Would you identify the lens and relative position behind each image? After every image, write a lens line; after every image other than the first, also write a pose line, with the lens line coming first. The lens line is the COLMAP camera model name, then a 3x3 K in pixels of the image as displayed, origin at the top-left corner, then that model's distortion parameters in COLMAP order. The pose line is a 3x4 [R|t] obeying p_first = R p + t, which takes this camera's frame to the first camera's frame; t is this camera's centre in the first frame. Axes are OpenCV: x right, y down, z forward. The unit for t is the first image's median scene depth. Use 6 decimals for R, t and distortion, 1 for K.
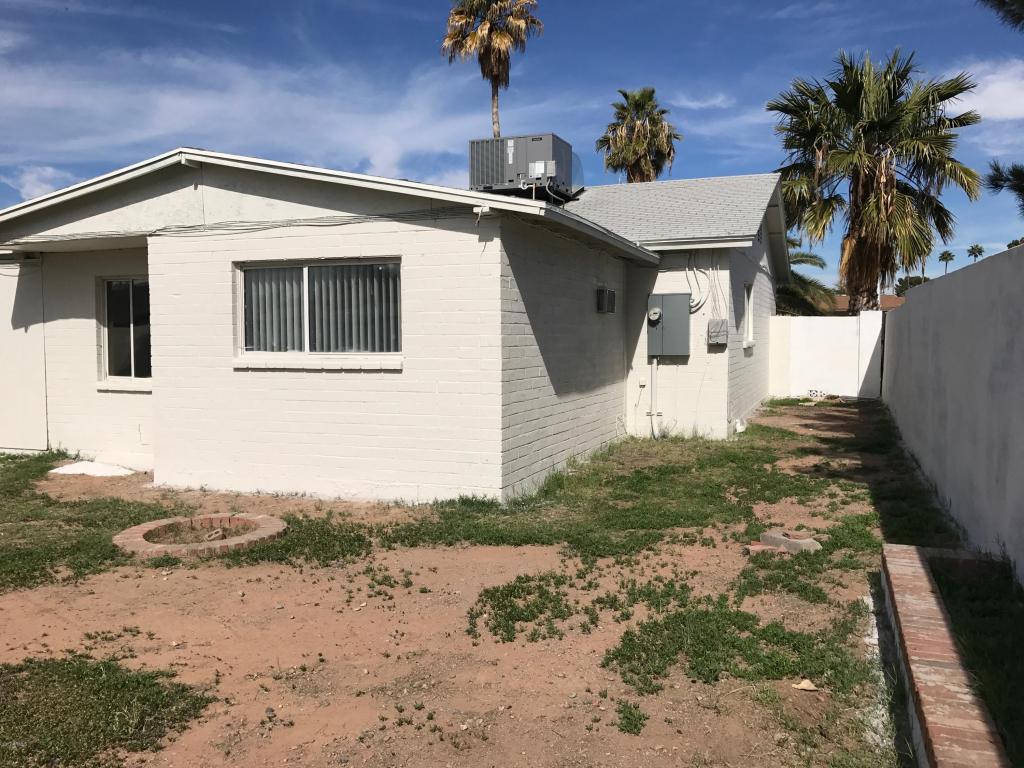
lens RADIAL K [[843.2, 0, 512.0], [0, 843.2, 384.0], [0, 0, 1]] dist [0.004056, 0.005765]
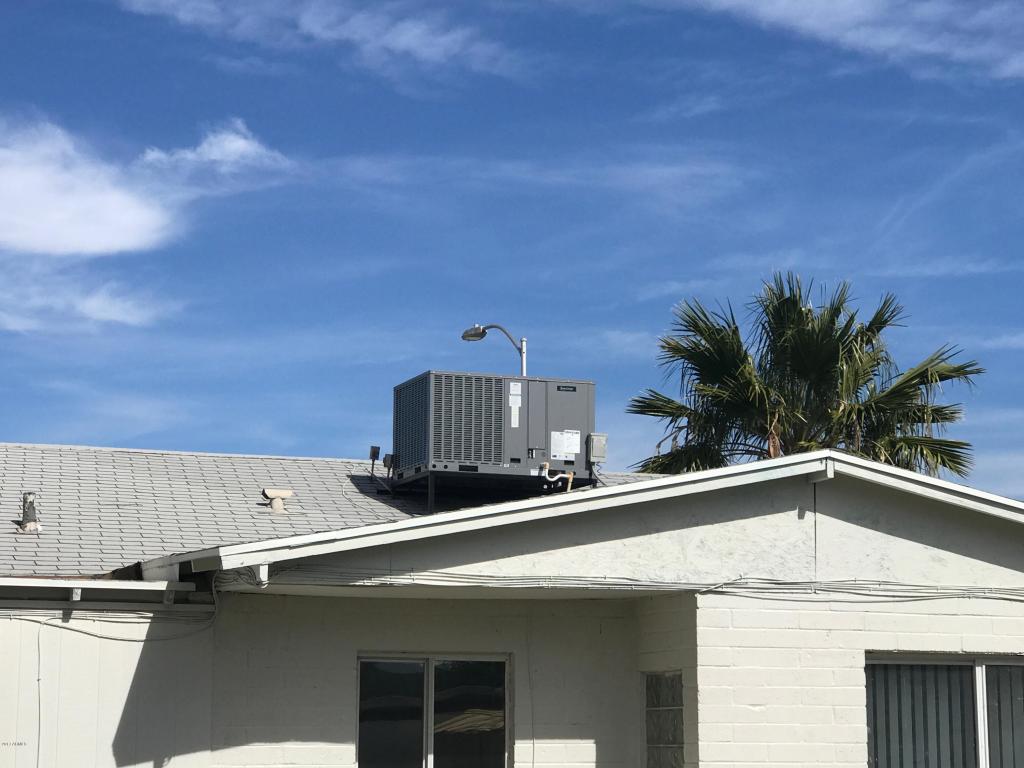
lens RADIAL K [[2237.5, 0, 512.0], [0, 2237.5, 384.0], [0, 0, 1]] dist [0.062509, 0.380290]
pose [[0.741132, 0.109956, 0.662294, -1.403826], [0.035112, 0.978798, -0.201794, -0.022011], [-0.670441, 0.172811, 0.721558, 0.034065]]
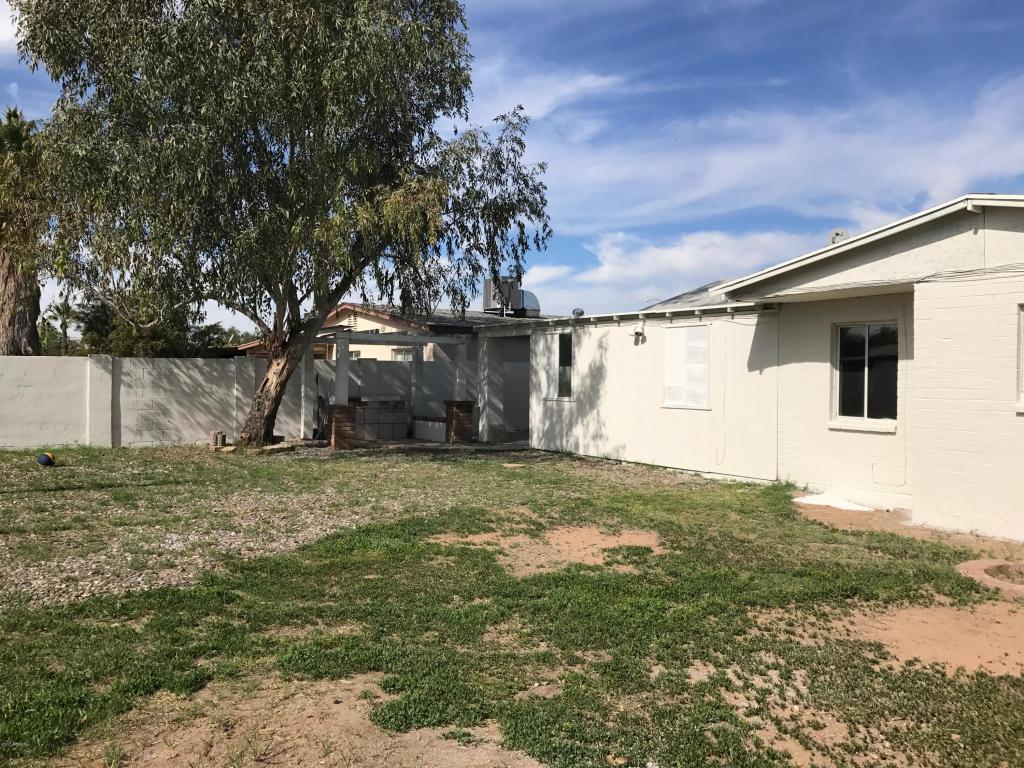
lens RADIAL K [[843.2, 0, 512.0], [0, 843.2, 384.0], [0, 0, 1]] dist [0.004056, 0.005765]
pose [[0.811628, 0.016143, -0.583952, -0.214682], [-0.047719, 0.998110, -0.038732, 0.012653], [0.582222, 0.059302, 0.810864, -0.120762]]
